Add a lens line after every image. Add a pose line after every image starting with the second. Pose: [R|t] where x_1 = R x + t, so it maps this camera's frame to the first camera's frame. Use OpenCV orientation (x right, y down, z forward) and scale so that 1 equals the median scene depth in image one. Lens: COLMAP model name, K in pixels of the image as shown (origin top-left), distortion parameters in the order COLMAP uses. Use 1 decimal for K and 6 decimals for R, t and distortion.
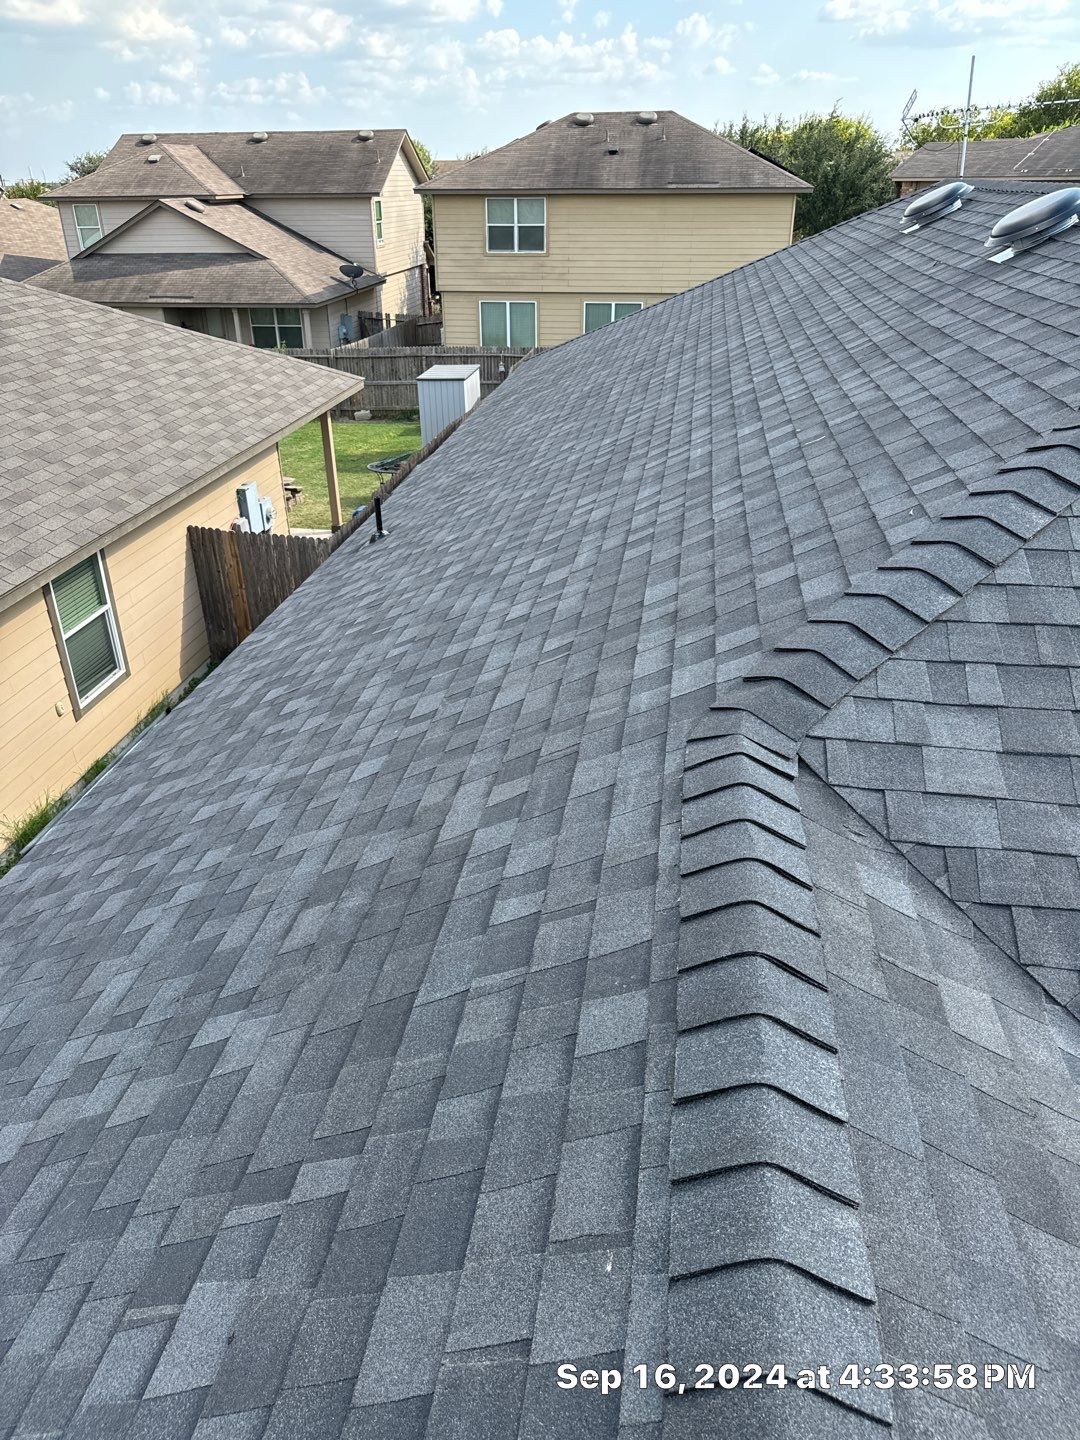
lens RADIAL K [[1048.1, 0, 538.3], [0, 1048.1, 725.9], [0, 0, 1]] dist [0.012510, 0.002466]
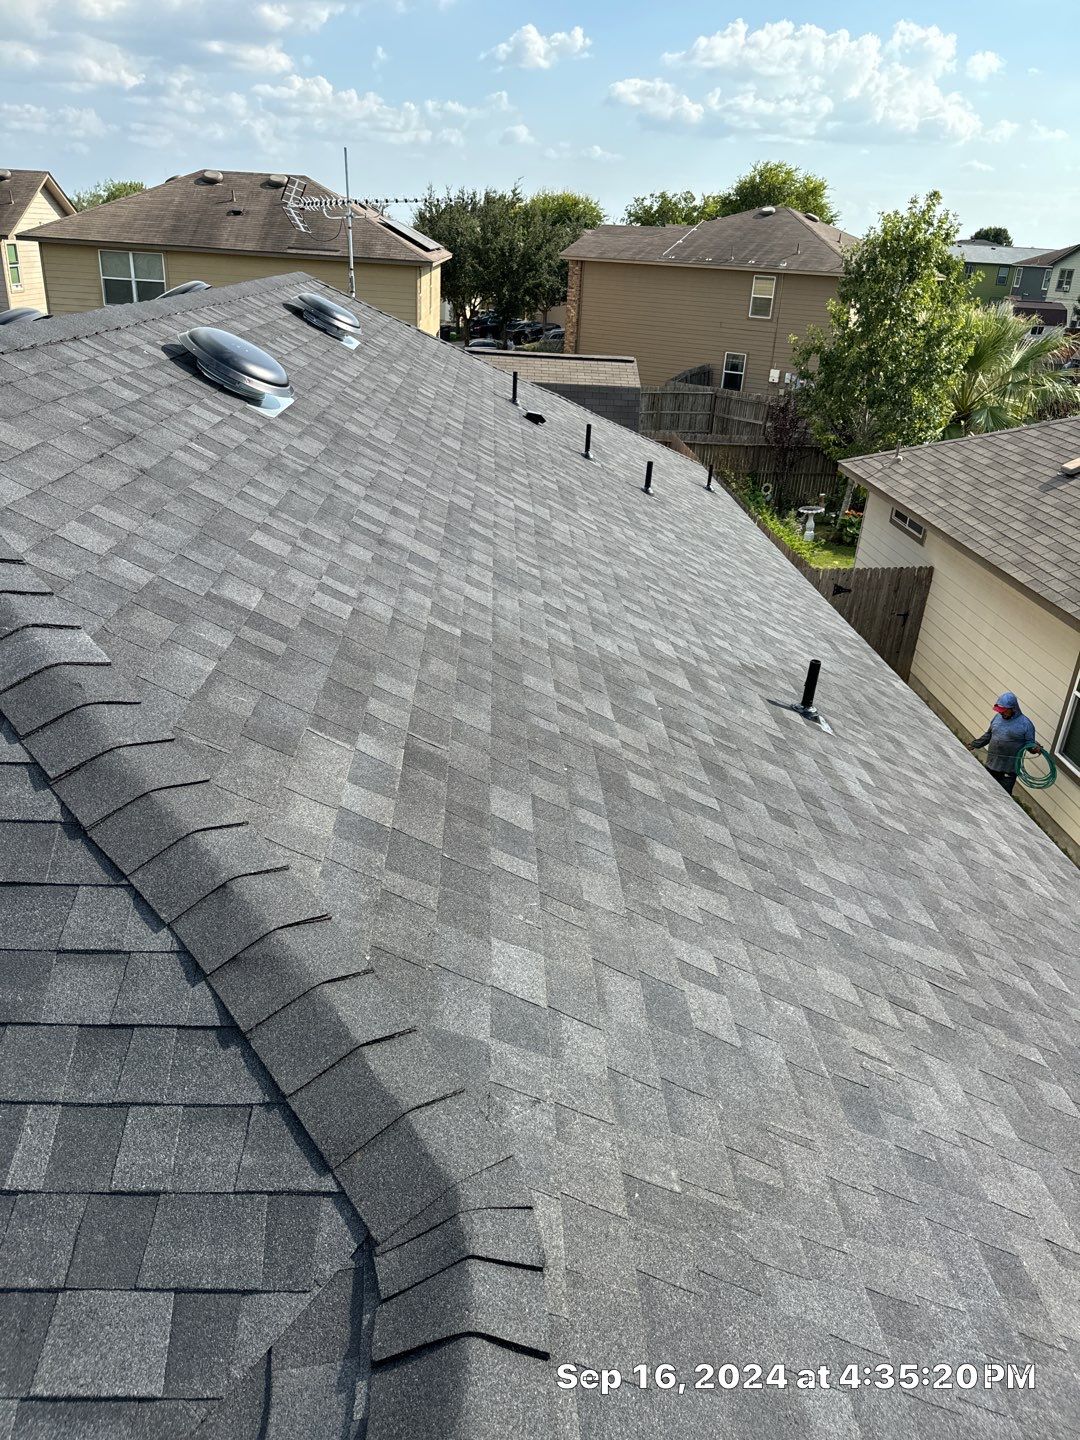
lens RADIAL K [[1030.2, 0, 540.0], [0, 1030.2, 720.0], [0, 0, 1]] dist [0.026465, -0.002460]
pose [[0.985739, -0.015961, 0.167522, 0.173990], [0.023065, 0.998911, -0.040547, -0.027326], [-0.166692, 0.043833, 0.985034, 0.021517]]
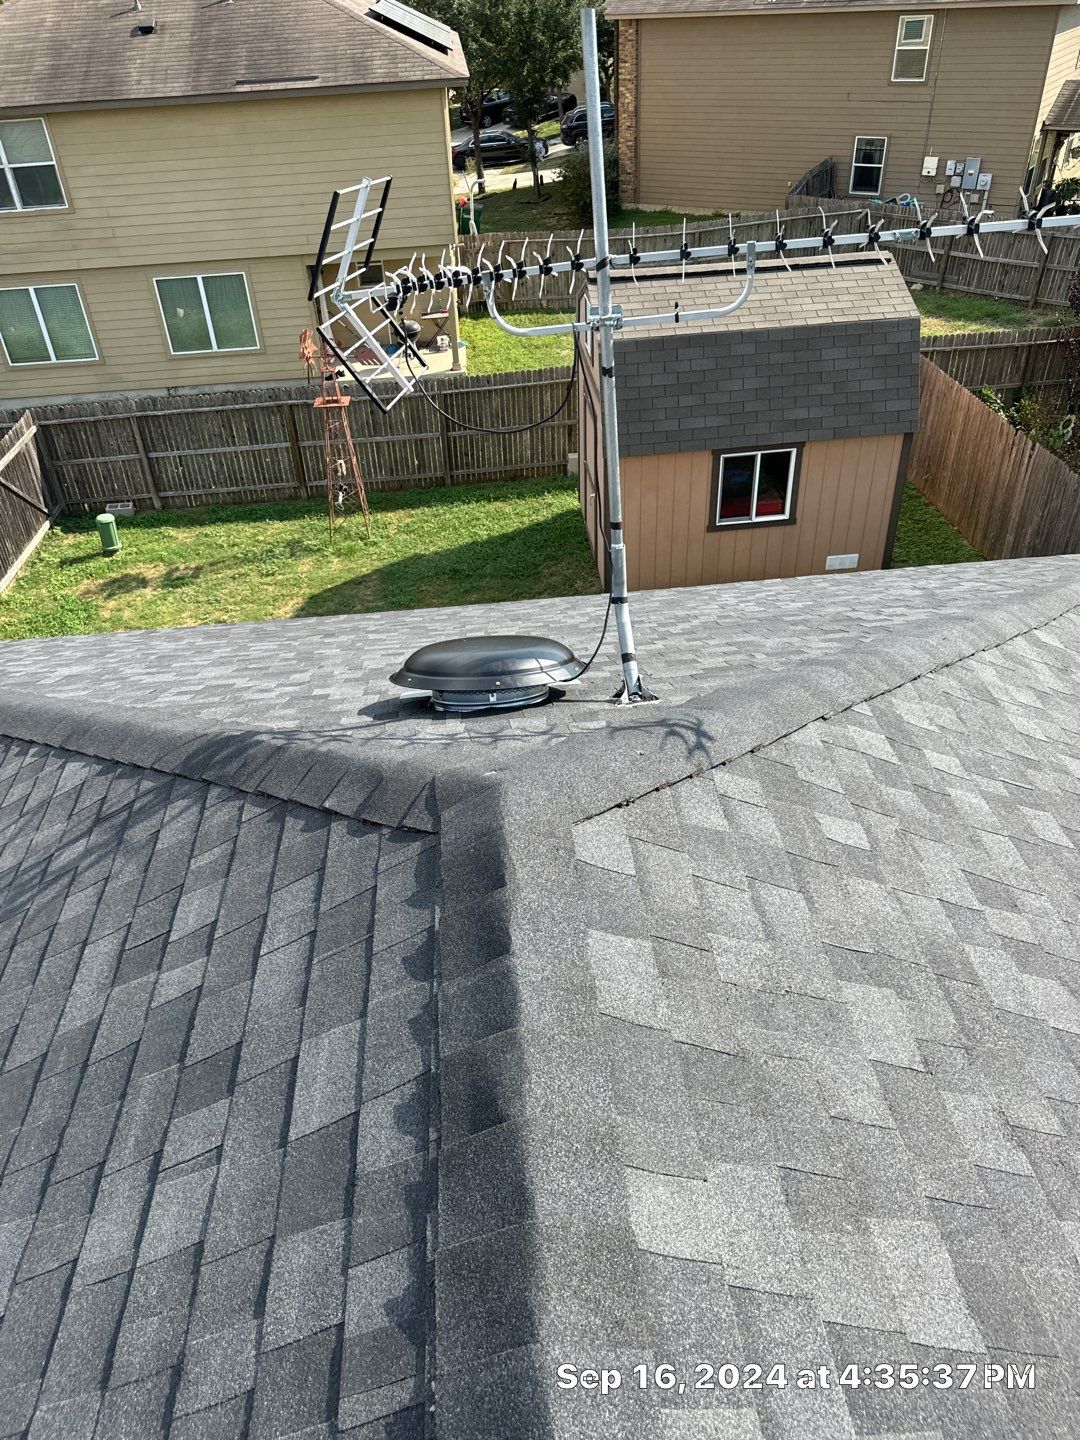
lens RADIAL K [[998.6, 0, 536.5], [0, 998.6, 670.2], [0, 0, 1]] dist [0.000028, 0.002707]
pose [[0.977347, -0.156616, 0.142355, 0.147682], [0.135594, 0.979795, 0.147026, -0.225421], [-0.162505, -0.124393, 0.978835, 0.332278]]
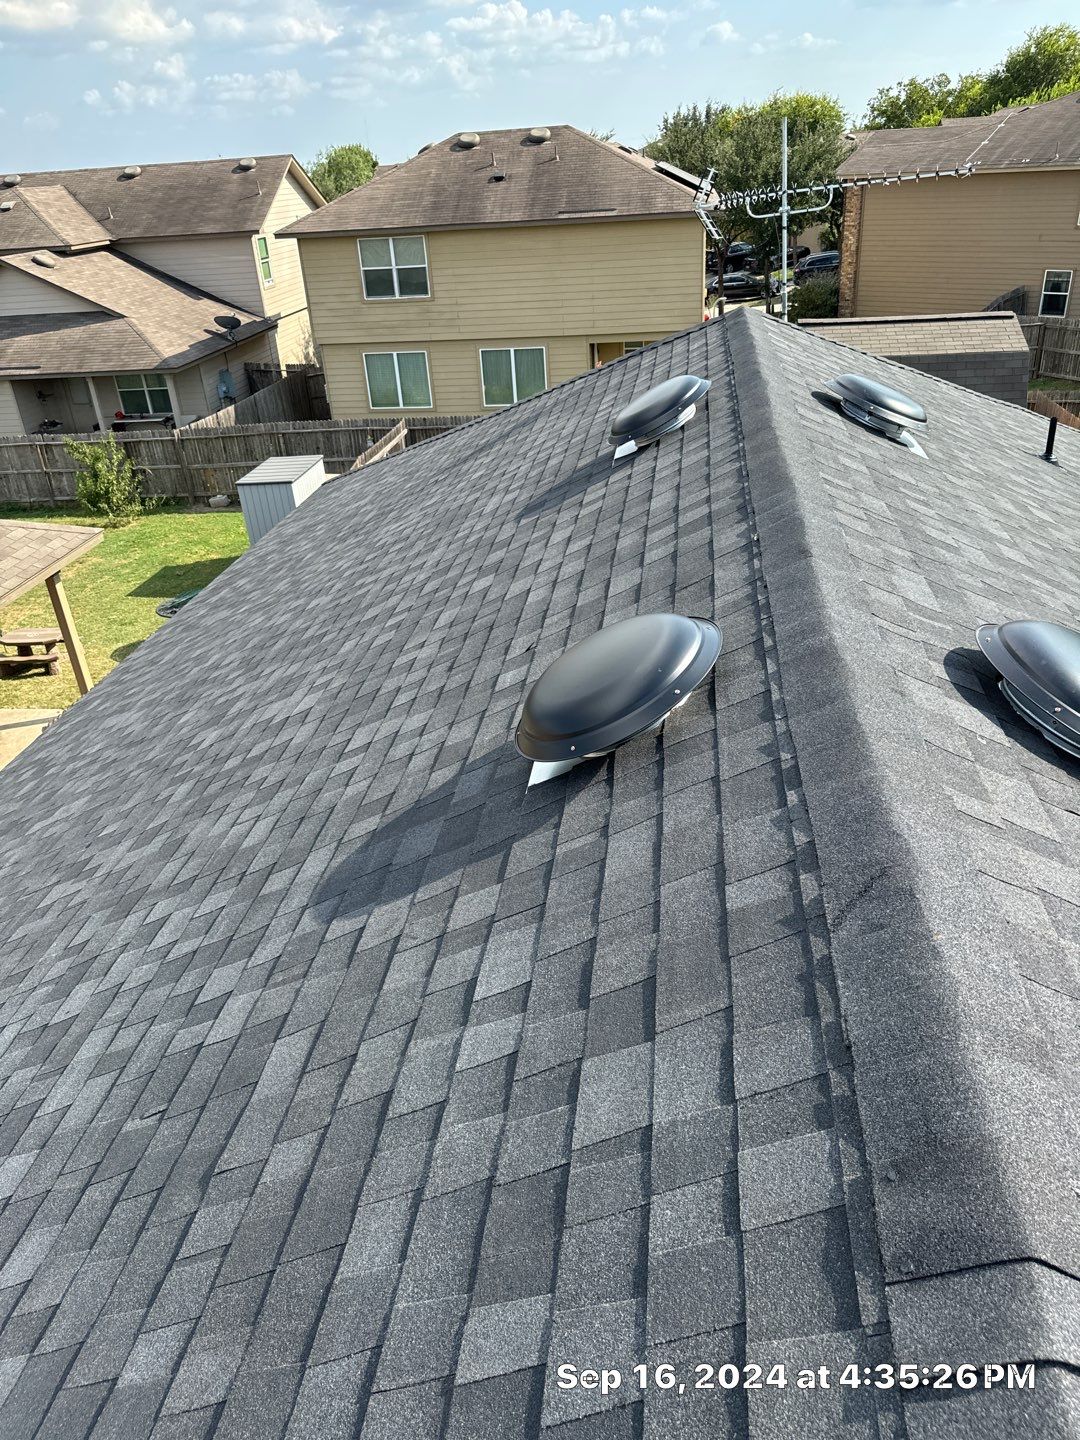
lens RADIAL K [[1029.3, 0, 564.7], [0, 1029.3, 711.9], [0, 0, 1]] dist [0.012628, 0.000378]
pose [[0.998487, -0.054720, -0.005378, 0.102772], [0.054799, 0.998372, 0.015809, -0.107308], [0.004504, -0.016079, 0.999861, 0.125797]]
